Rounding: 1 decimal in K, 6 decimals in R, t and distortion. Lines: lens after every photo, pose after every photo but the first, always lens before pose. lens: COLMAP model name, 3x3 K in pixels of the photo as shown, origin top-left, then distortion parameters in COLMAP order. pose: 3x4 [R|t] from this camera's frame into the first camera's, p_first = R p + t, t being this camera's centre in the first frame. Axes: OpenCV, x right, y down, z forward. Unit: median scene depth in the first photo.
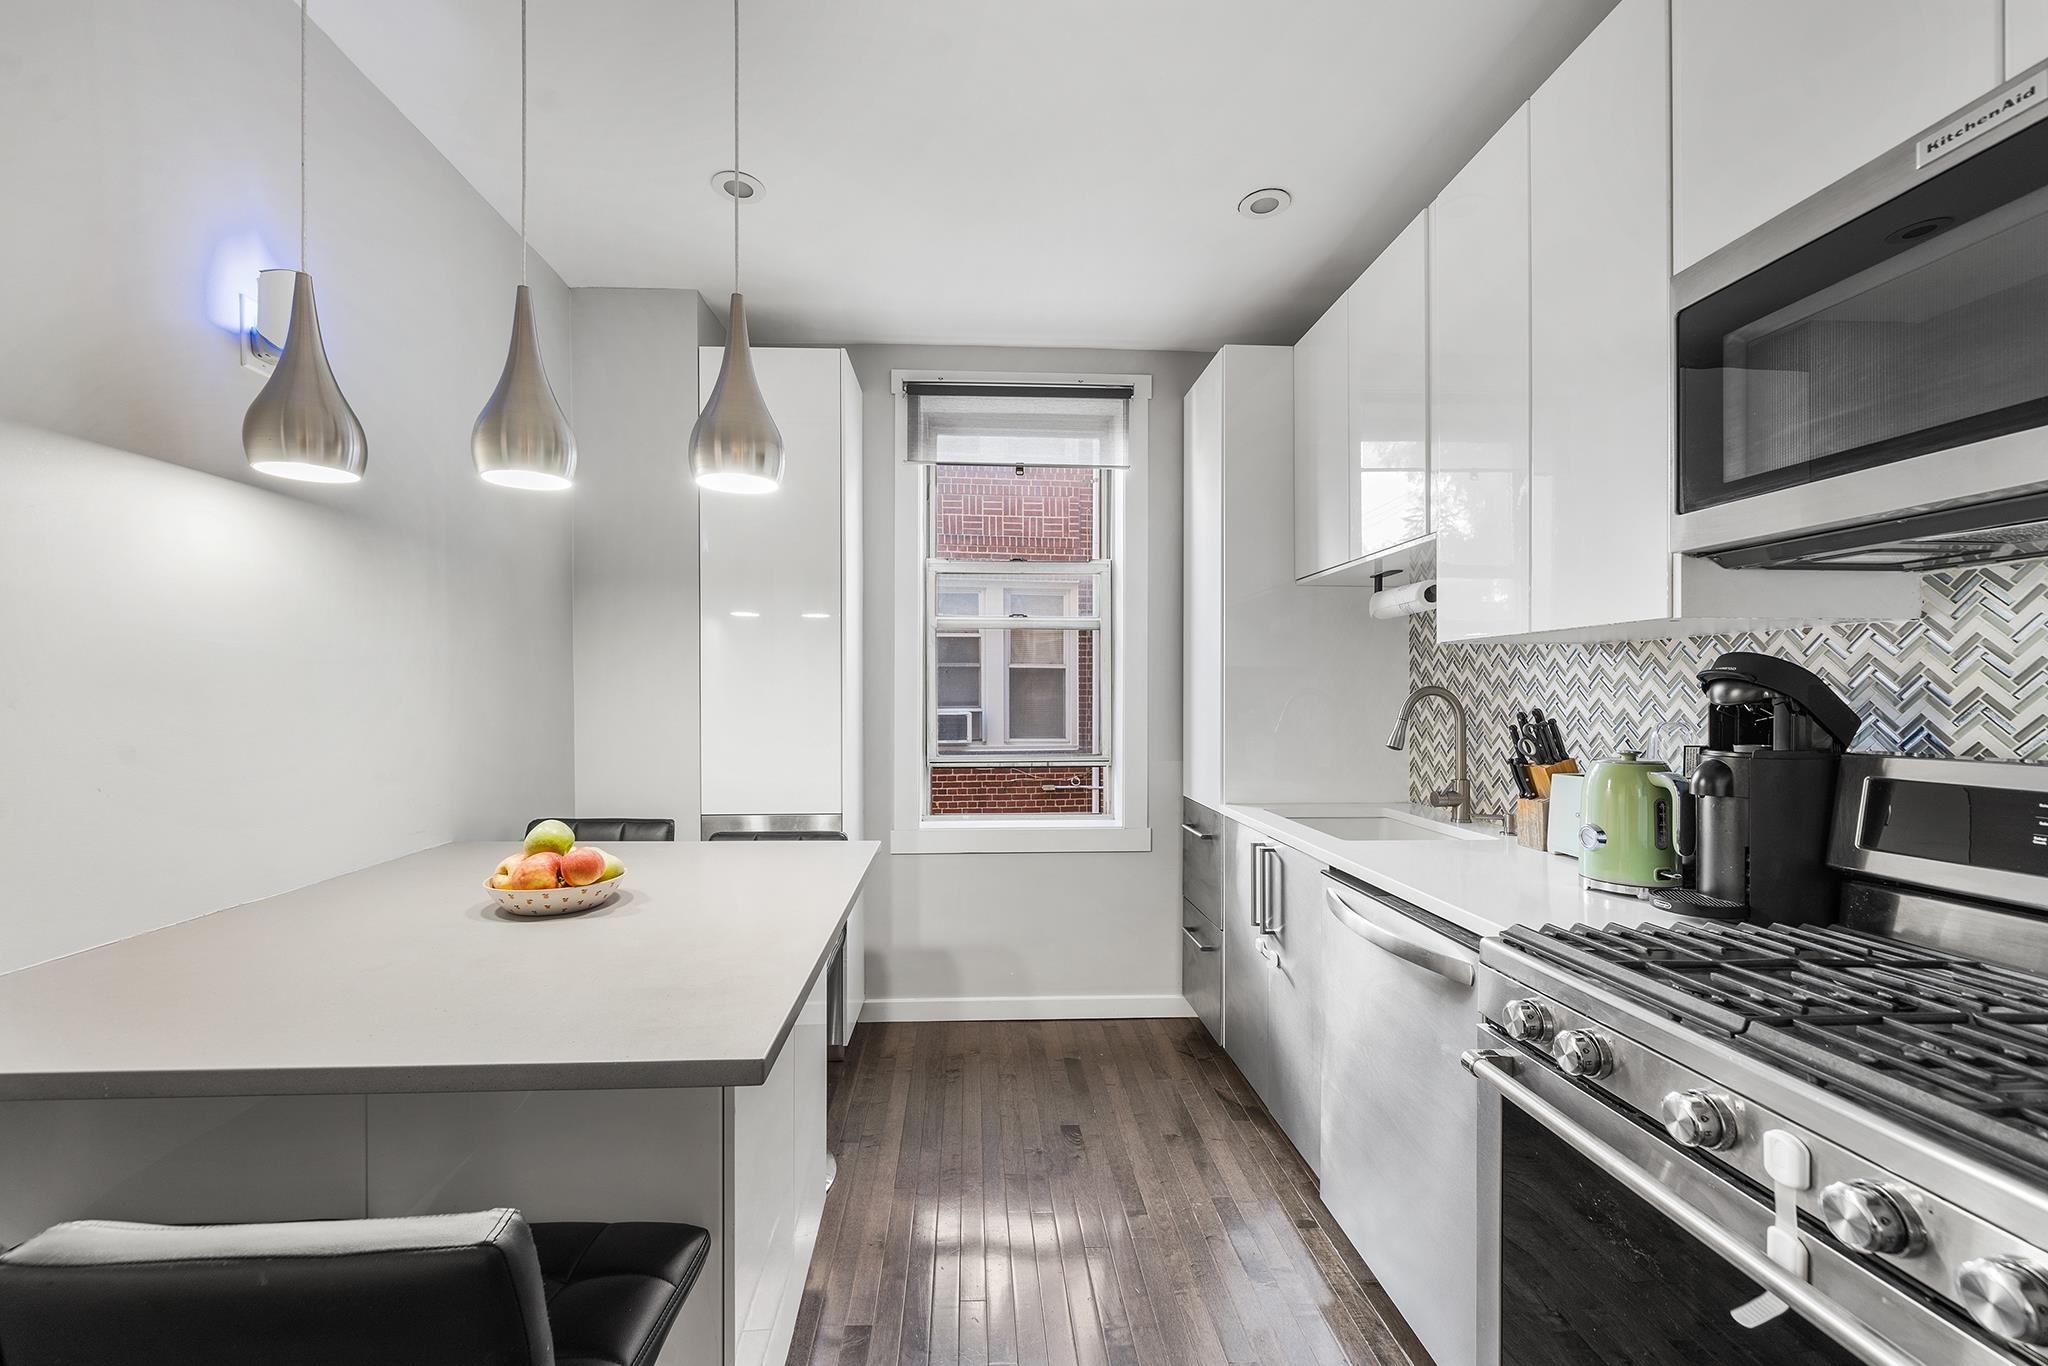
lens RADIAL K [[810.0, 0, 1020.8], [0, 810.0, 685.6], [0, 0, 1]] dist [0.011308, -0.001181]
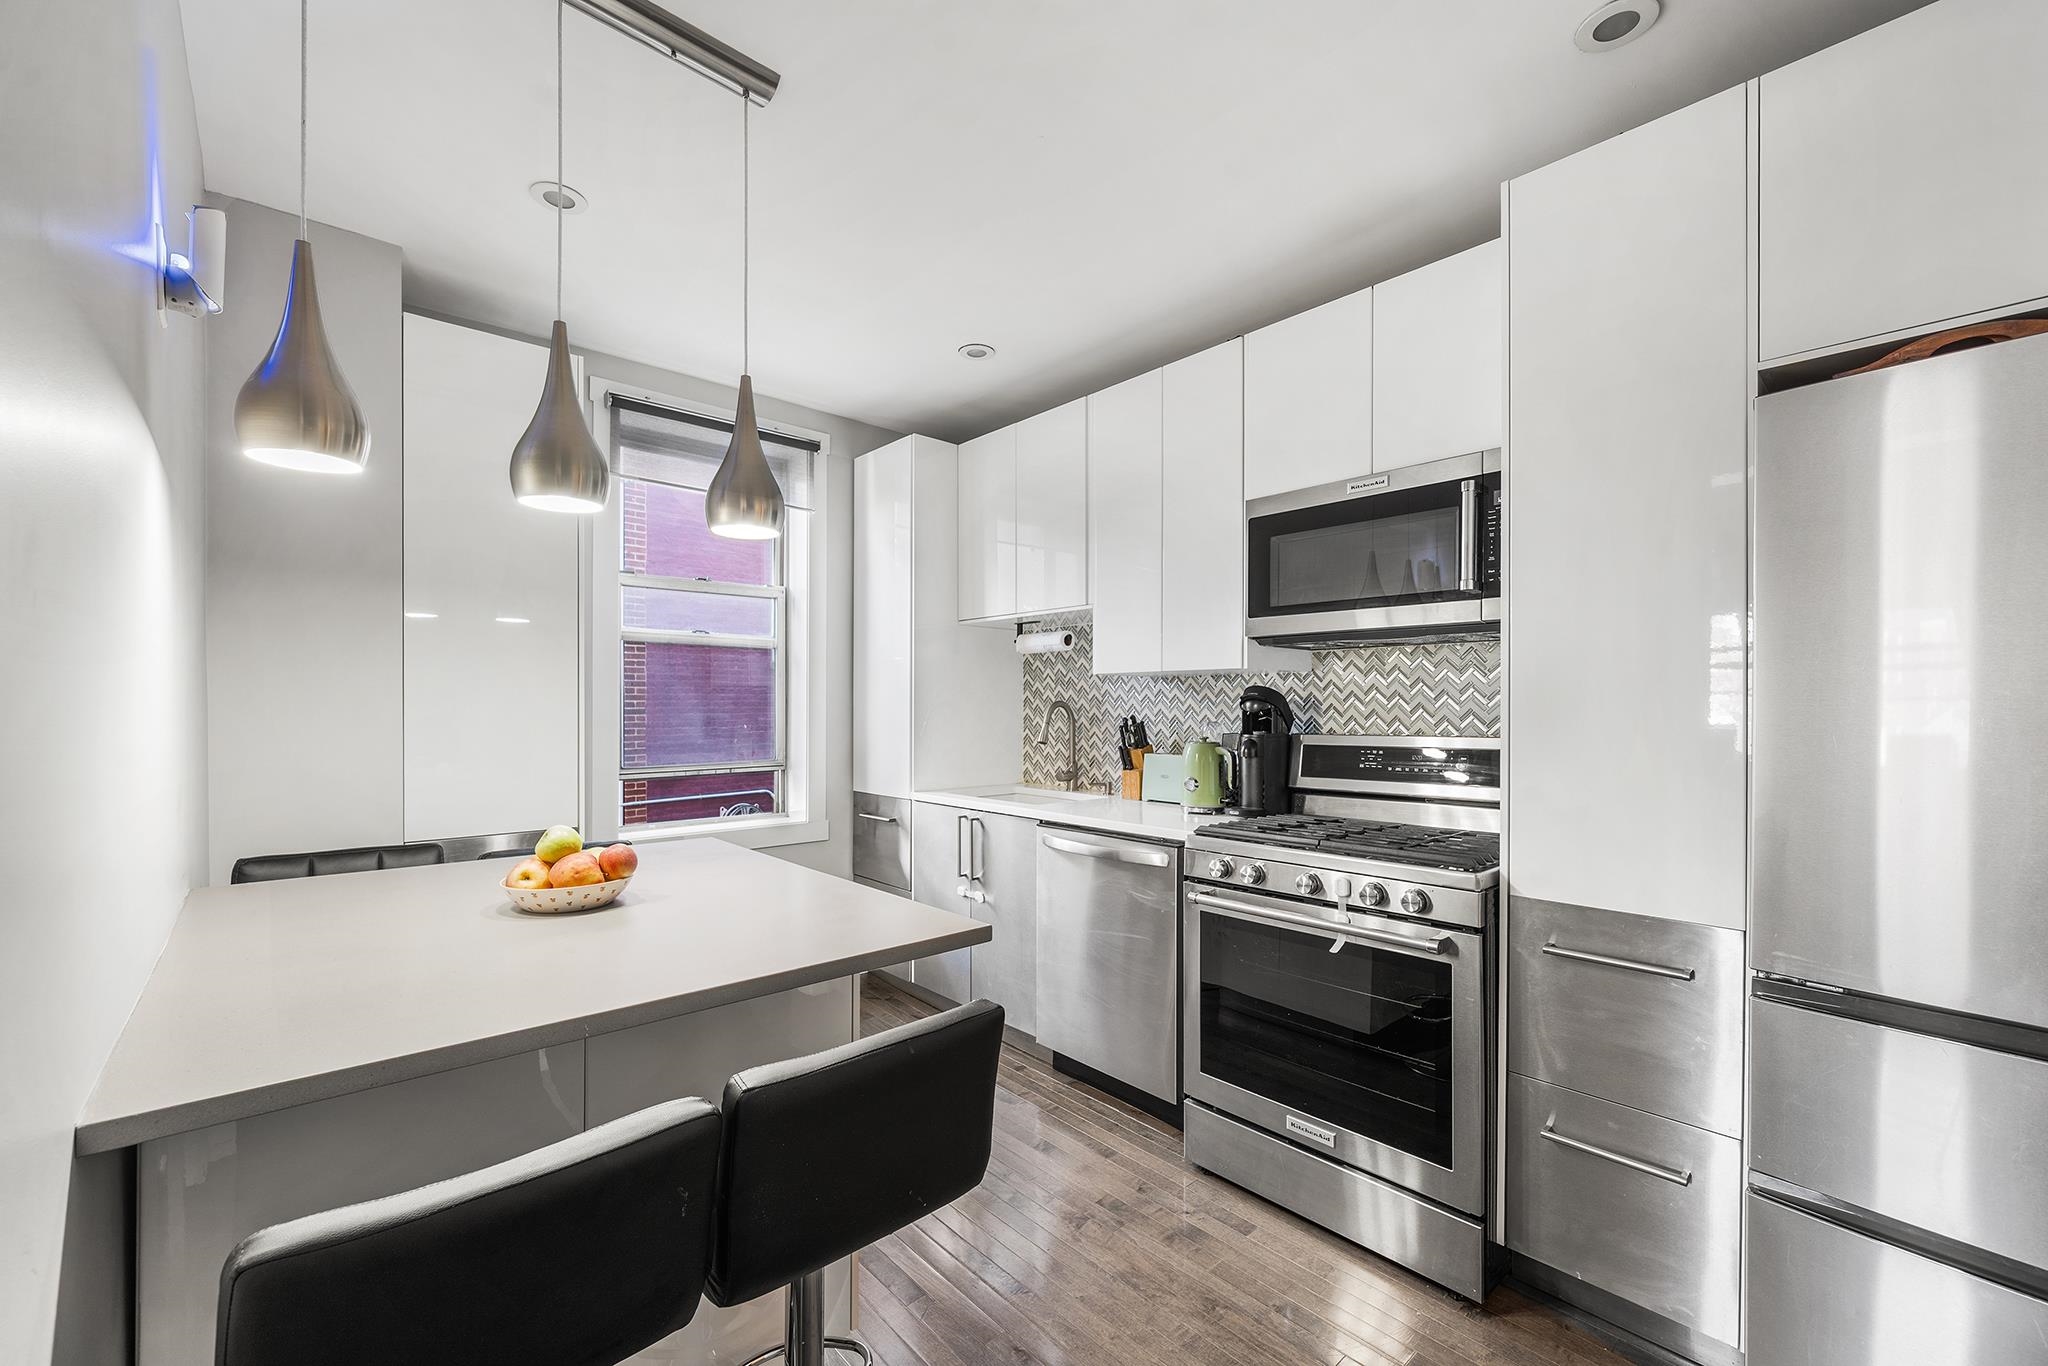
lens RADIAL K [[810.0, 0, 1010.6], [0, 810.0, 699.0], [0, 0, 1]] dist [0.011308, -0.001181]
pose [[0.789175, 0.006593, 0.614133, -0.623641], [-0.007143, 0.999973, -0.001557, -0.000110], [-0.614127, -0.003158, 0.789201, -0.159043]]
